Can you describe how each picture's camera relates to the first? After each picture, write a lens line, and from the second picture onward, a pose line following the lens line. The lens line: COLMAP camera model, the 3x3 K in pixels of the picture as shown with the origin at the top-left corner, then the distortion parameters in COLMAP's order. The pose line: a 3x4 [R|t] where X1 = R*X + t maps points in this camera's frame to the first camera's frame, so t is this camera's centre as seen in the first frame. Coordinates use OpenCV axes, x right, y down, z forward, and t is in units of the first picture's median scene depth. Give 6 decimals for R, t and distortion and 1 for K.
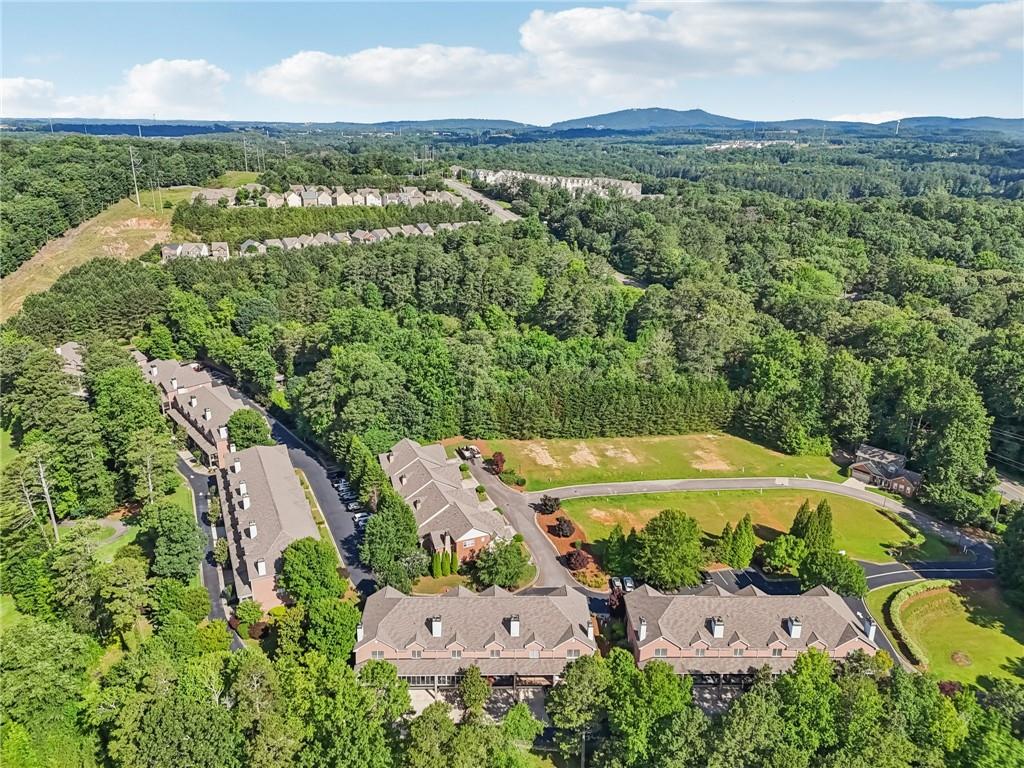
lens RADIAL K [[772.9, 0, 518.3], [0, 772.9, 387.2], [0, 0, 1]] dist [0.209195, -0.482181]
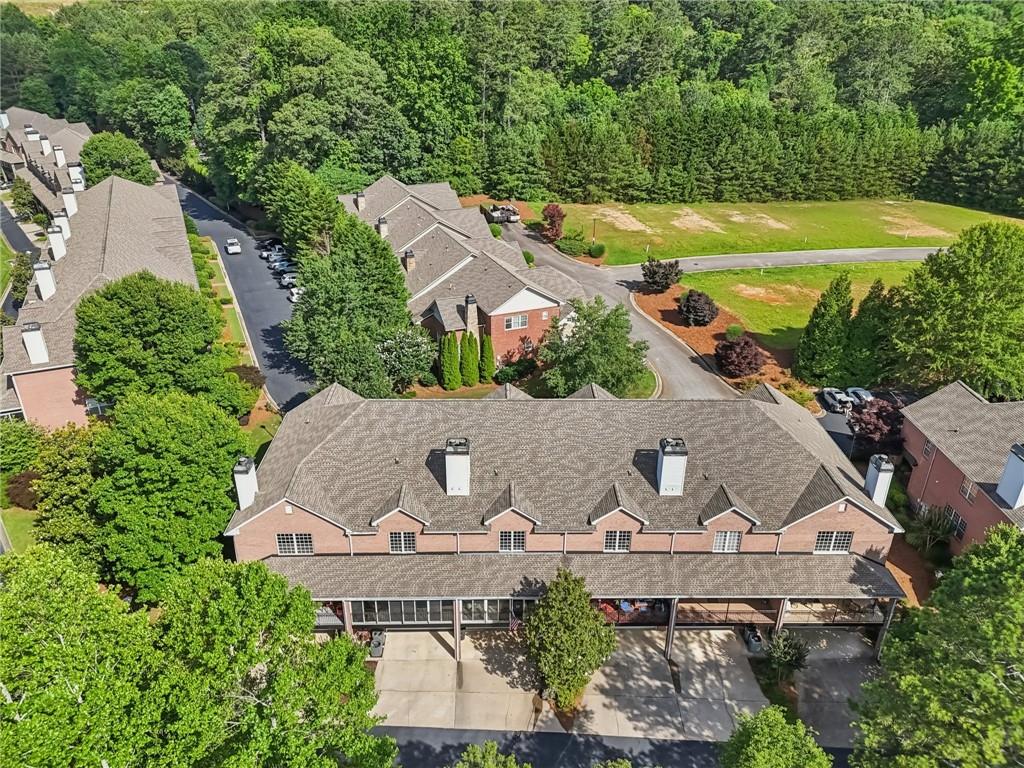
lens RADIAL K [[750.1, 0, 512.0], [0, 750.1, 384.0], [0, 0, 1]] dist [0.095467, -0.106979]
pose [[0.999923, -0.003758, -0.011812, -0.054412], [0.005112, 0.993144, 0.116787, 0.165014], [0.011292, -0.116839, 0.993087, 0.483418]]
